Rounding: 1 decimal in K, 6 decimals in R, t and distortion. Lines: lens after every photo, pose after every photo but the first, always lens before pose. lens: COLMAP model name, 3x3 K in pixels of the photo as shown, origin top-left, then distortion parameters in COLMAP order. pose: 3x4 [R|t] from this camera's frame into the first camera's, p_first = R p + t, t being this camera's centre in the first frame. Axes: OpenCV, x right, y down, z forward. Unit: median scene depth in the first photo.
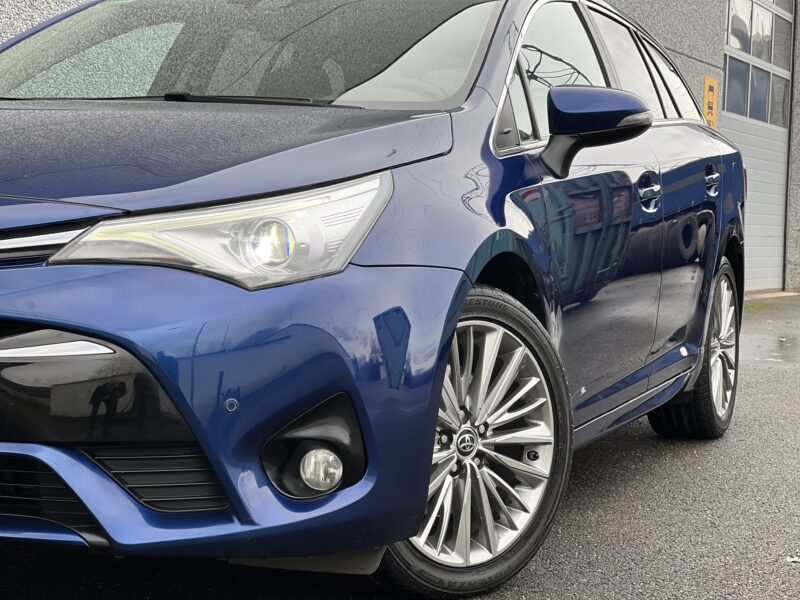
lens RADIAL K [[1753.6, 0, 402.7], [0, 1753.6, 292.5], [0, 0, 1]] dist [0.227976, 0.000000]
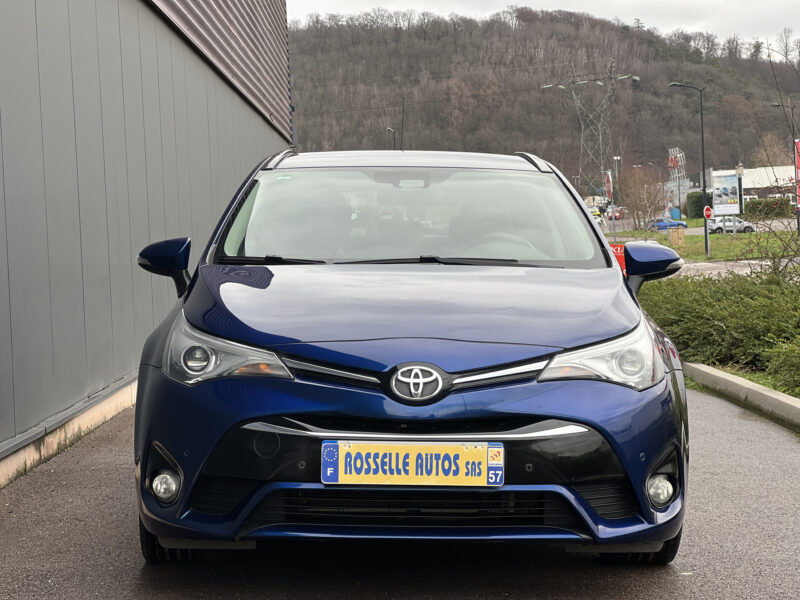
lens RADIAL K [[1753.6, 0, 369.7], [0, 1753.6, 291.6], [0, 0, 1]] dist [0.227976, 0.000000]
pose [[0.934238, -0.025563, 0.355734, -0.953749], [0.030988, 0.999474, -0.009562, -0.091847], [-0.355303, 0.019956, 0.934538, -0.555310]]
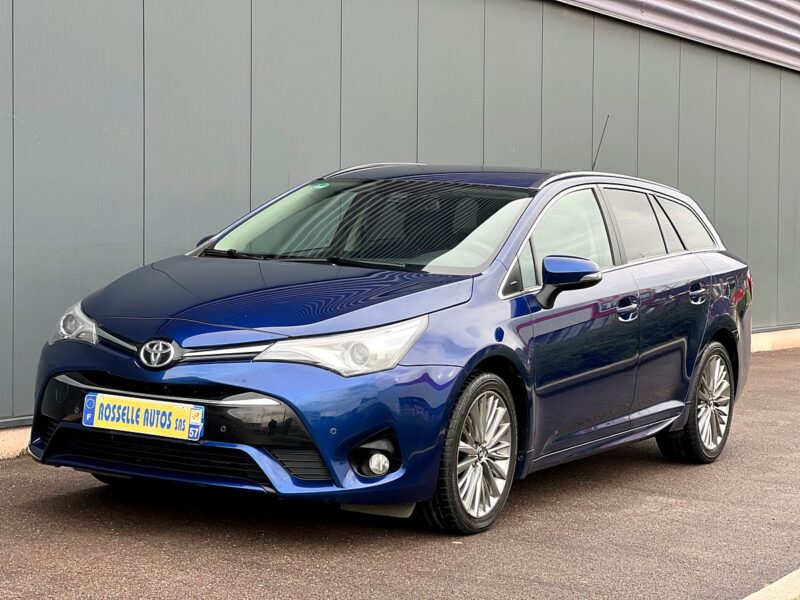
lens RADIAL K [[1753.6, 0, 393.0], [0, 1753.6, 302.2], [0, 0, 1]] dist [0.227976, 0.000000]
pose [[0.987216, 0.035314, -0.155430, 0.288231], [-0.035346, 0.999372, 0.002557, -0.096589], [0.155422, 0.002969, 0.987844, -1.052994]]
